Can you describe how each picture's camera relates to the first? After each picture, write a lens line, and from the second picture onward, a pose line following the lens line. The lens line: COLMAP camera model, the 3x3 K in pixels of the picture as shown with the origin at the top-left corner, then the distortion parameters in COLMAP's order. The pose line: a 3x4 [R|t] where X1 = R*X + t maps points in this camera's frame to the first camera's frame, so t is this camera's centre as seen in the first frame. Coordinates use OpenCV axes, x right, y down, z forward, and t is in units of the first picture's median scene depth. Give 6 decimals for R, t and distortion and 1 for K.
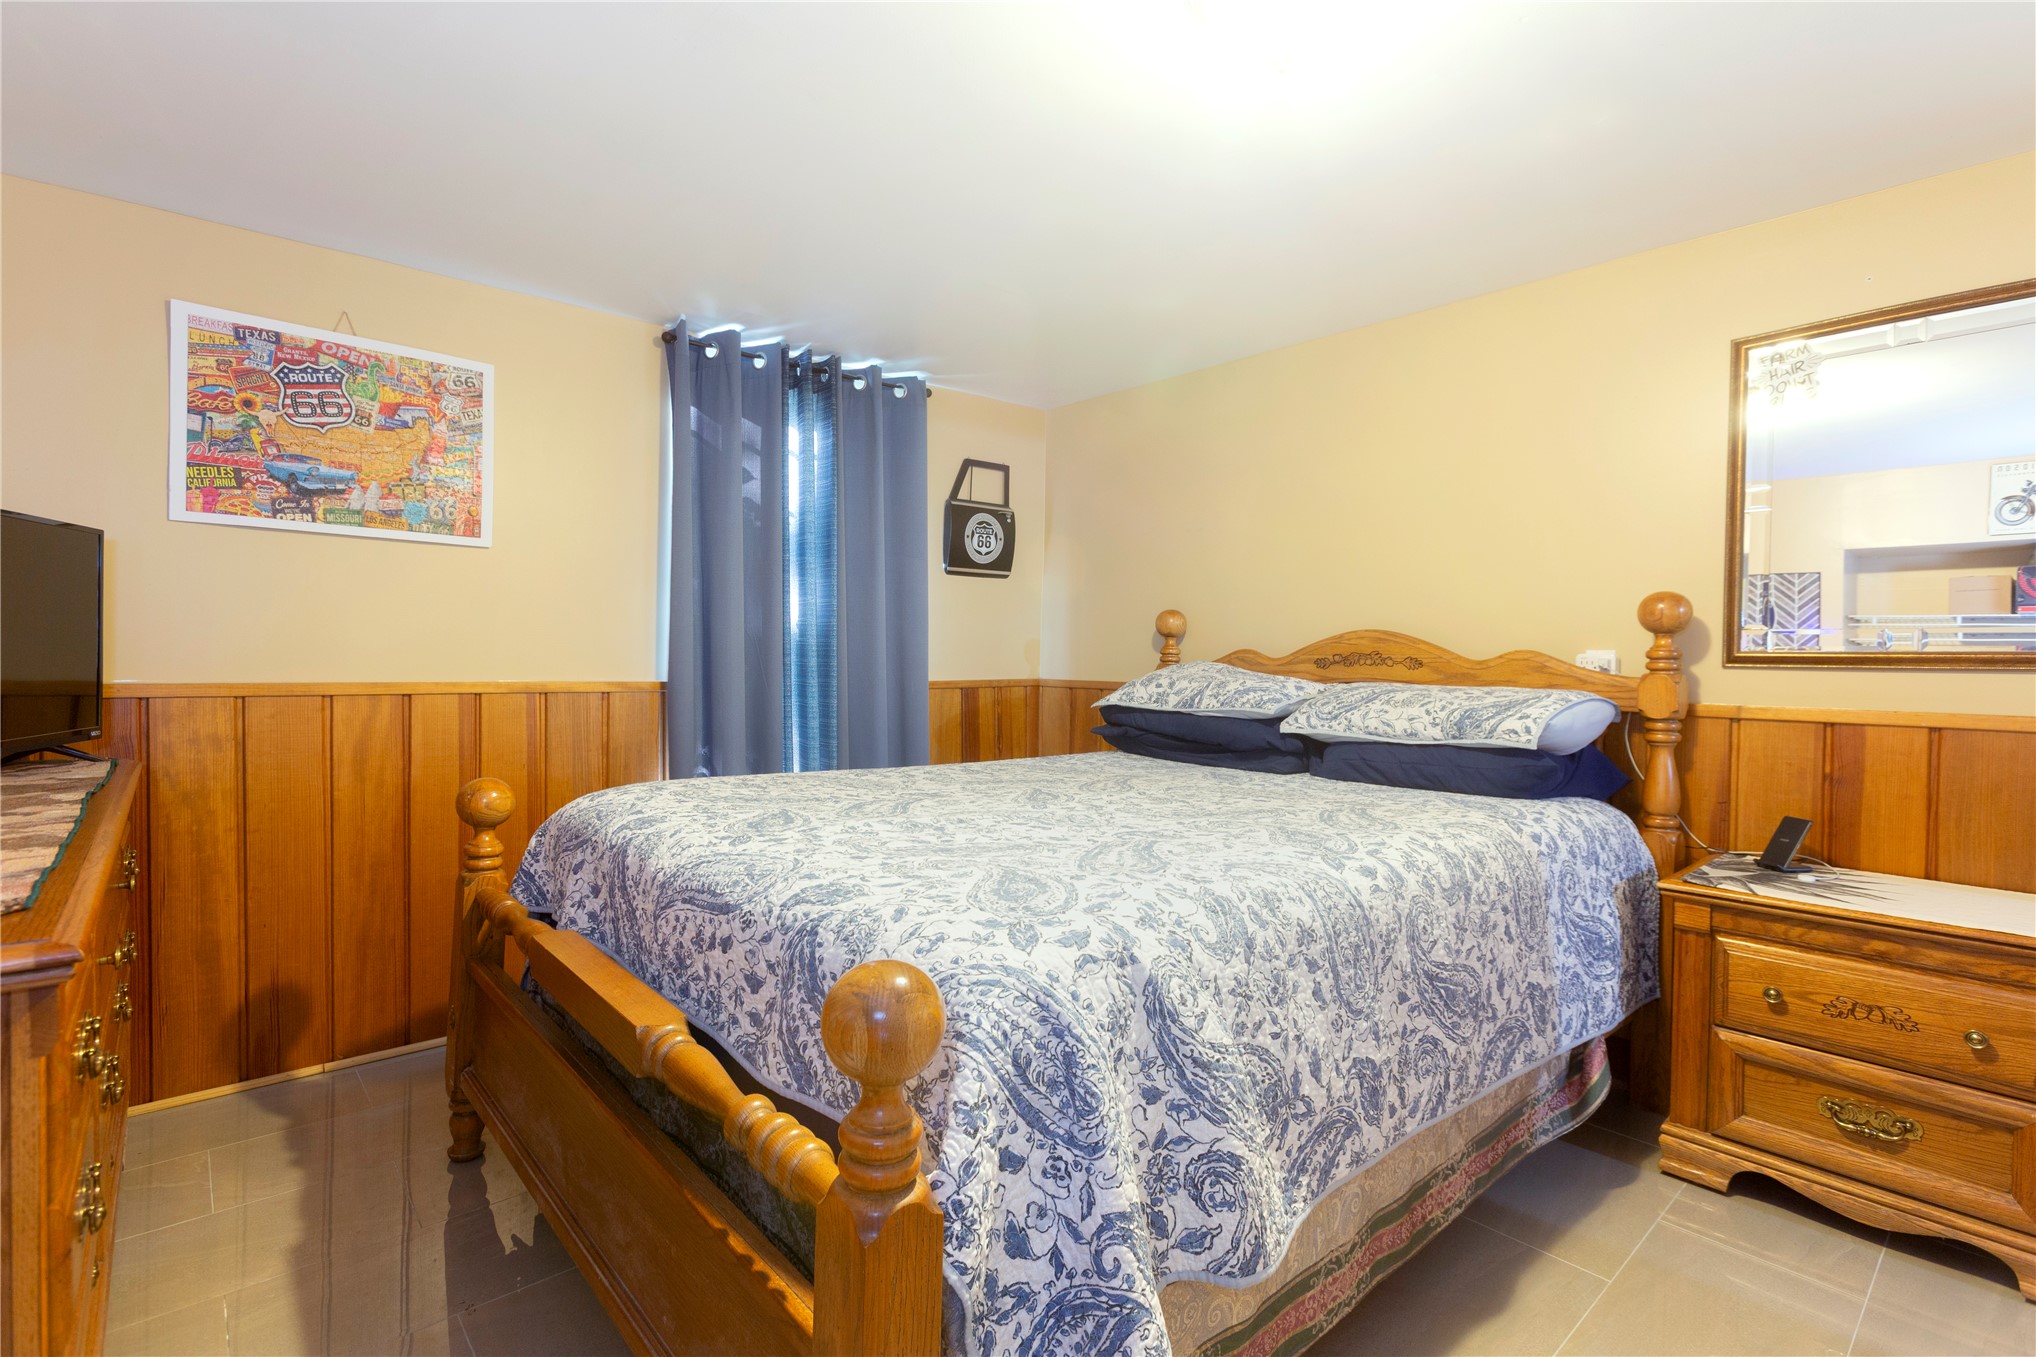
lens RADIAL K [[948.2, 0, 1018.0], [0, 948.2, 678.5], [0, 0, 1]] dist [-0.000398, -0.000018]
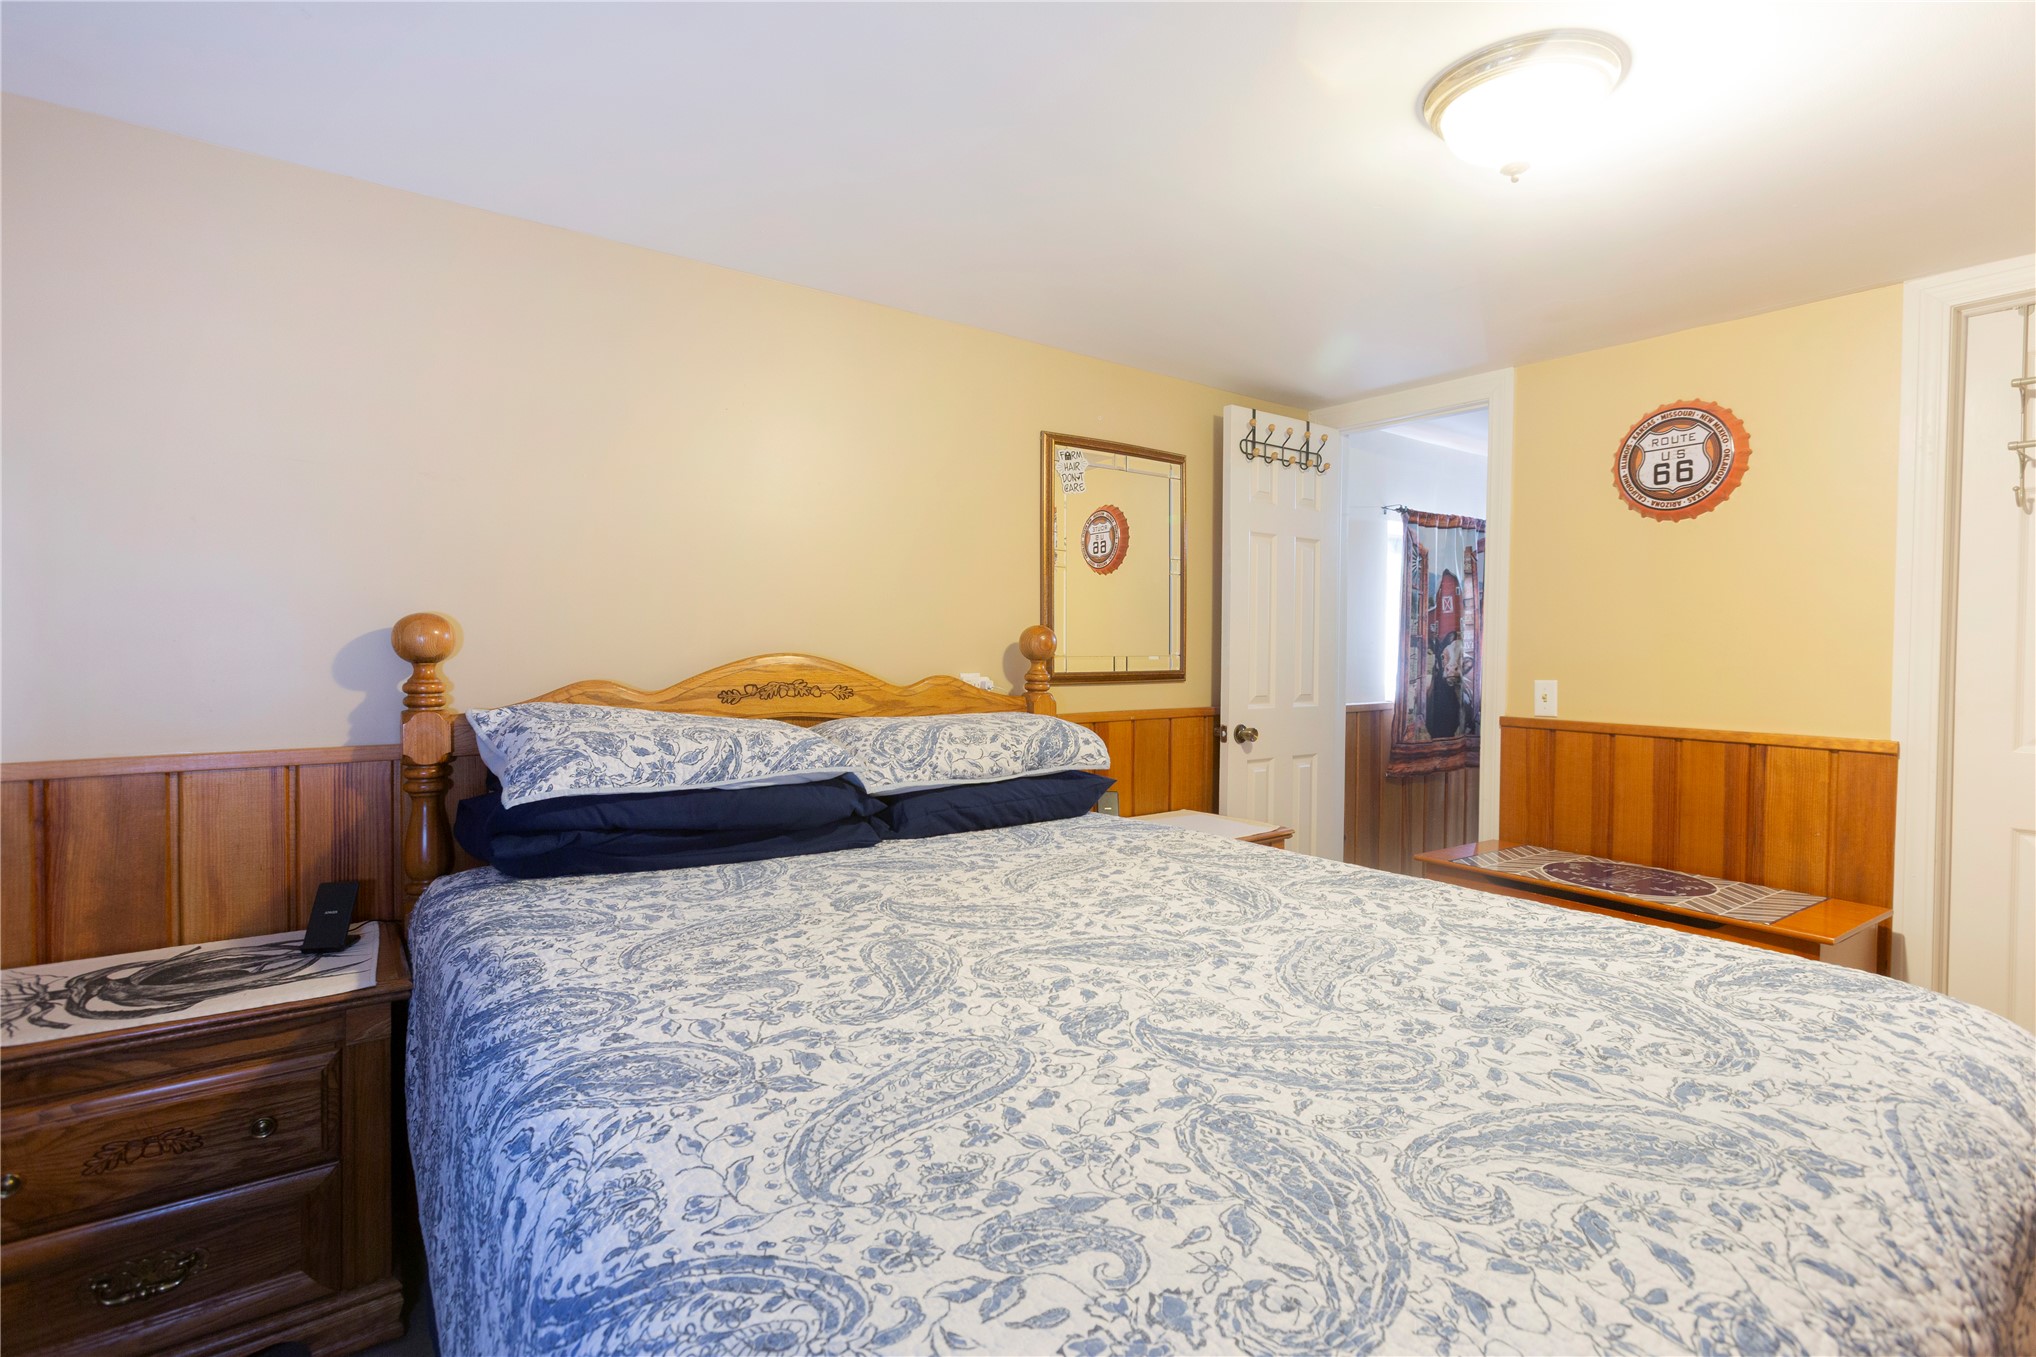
lens RADIAL K [[948.2, 0, 1018.0], [0, 948.2, 678.5], [0, 0, 1]] dist [-0.000398, -0.000018]
pose [[0.105189, -0.045142, 0.993427, -0.453686], [0.017988, 0.998892, 0.043485, -0.065524], [-0.994290, 0.013295, 0.105885, 0.750884]]
